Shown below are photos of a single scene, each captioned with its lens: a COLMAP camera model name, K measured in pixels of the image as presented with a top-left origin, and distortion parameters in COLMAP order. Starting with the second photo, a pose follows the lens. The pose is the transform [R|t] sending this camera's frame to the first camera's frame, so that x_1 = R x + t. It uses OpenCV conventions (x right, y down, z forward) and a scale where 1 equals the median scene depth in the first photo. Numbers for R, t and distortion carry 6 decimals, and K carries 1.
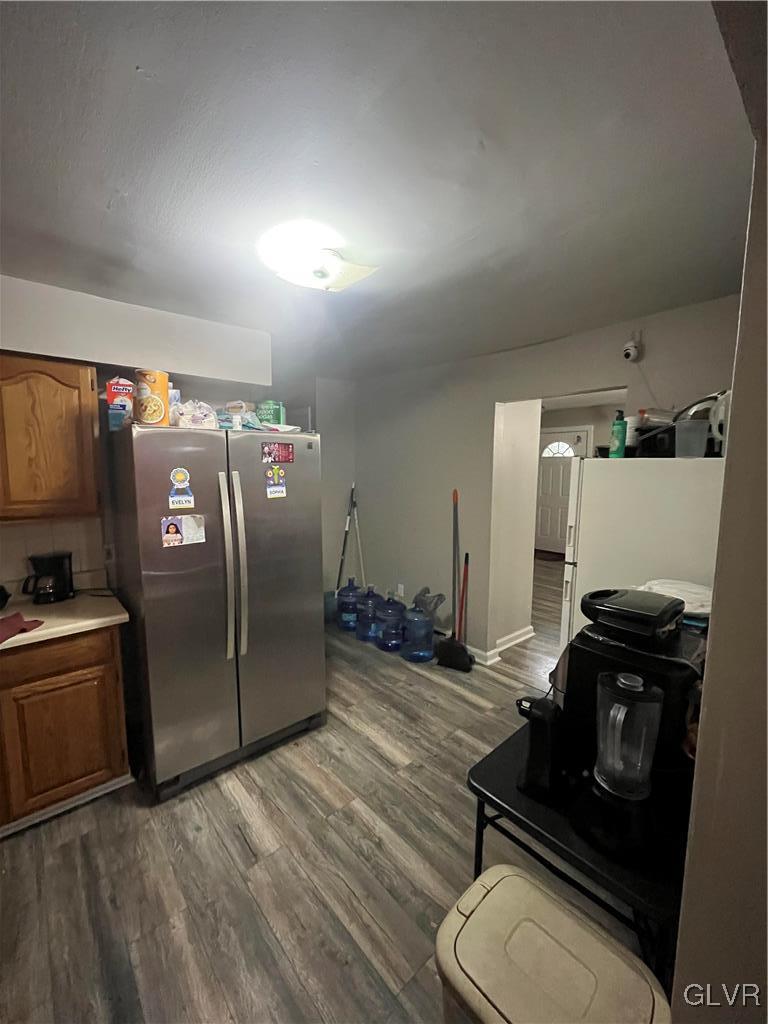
lens RADIAL K [[418.1, 0, 379.6], [0, 418.1, 509.4], [0, 0, 1]] dist [-0.000598, 0.000064]
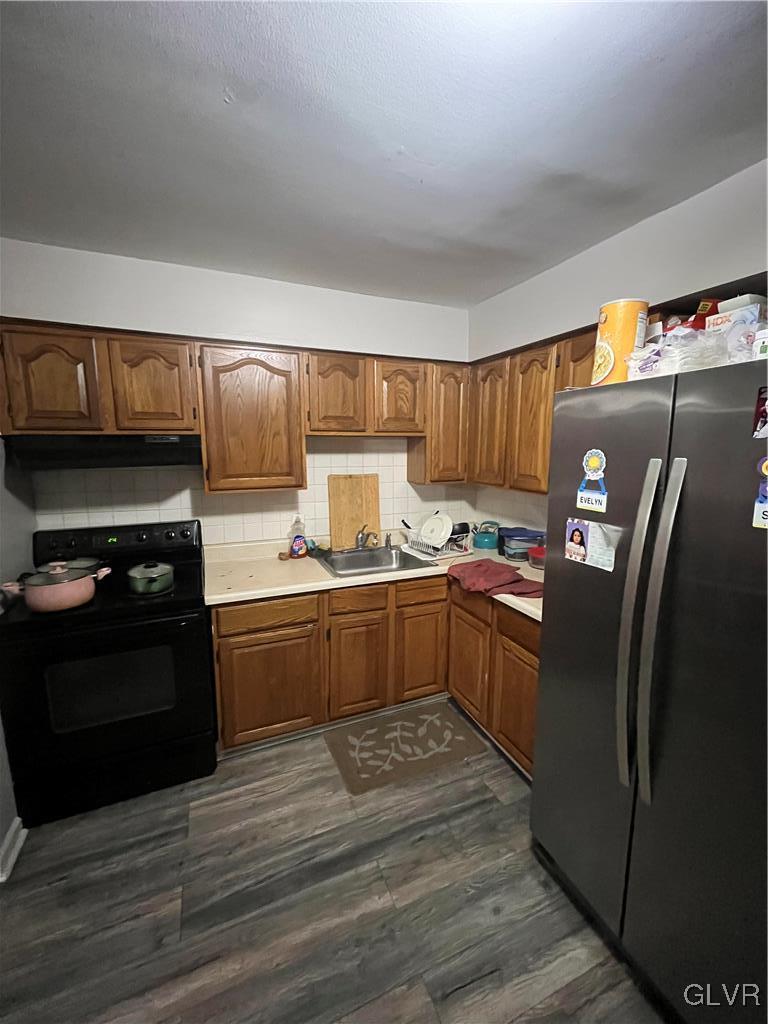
lens RADIAL K [[418.1, 0, 383.0], [0, 418.1, 508.3], [0, 0, 1]] dist [-0.000598, 0.000064]
pose [[-0.310557, 0.146638, -0.939176, 0.252776], [-0.092188, 0.978726, 0.183296, -0.097991], [0.946074, 0.143504, -0.290432, 0.890731]]
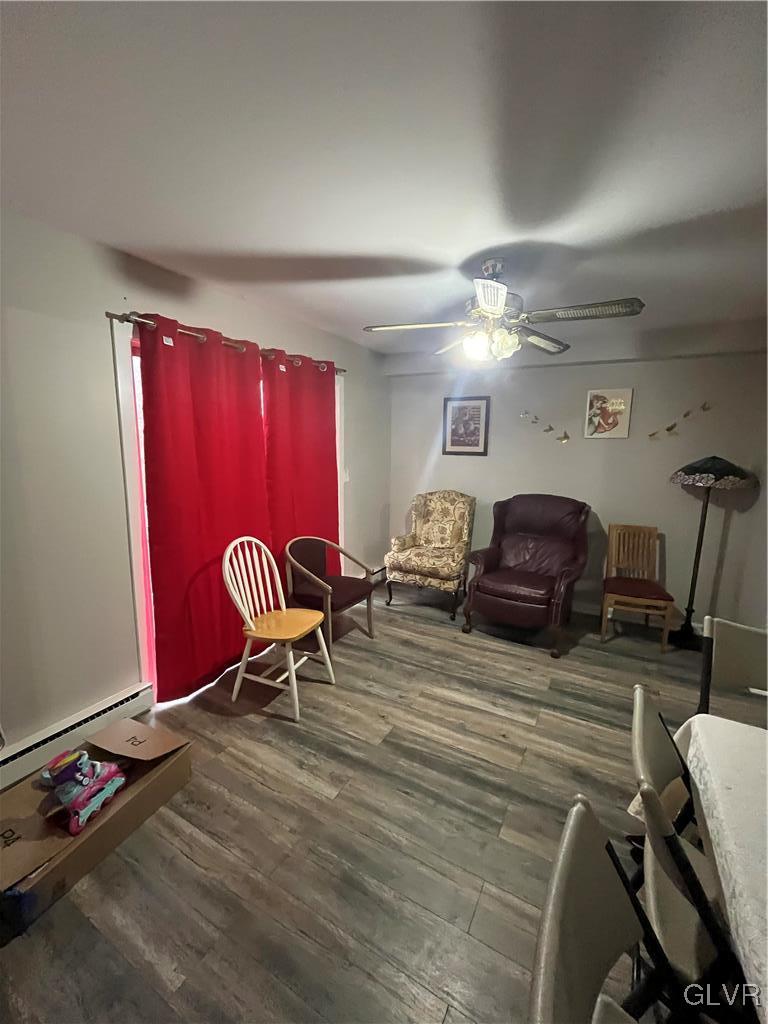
lens RADIAL K [[418.1, 0, 379.6], [0, 418.1, 509.5], [0, 0, 1]] dist [-0.000598, 0.000064]
pose [[-0.942231, 0.048130, -0.331487, 0.133848], [-0.039738, 0.966573, 0.253293, -0.112224], [0.332598, 0.251833, -0.908823, 1.319878]]
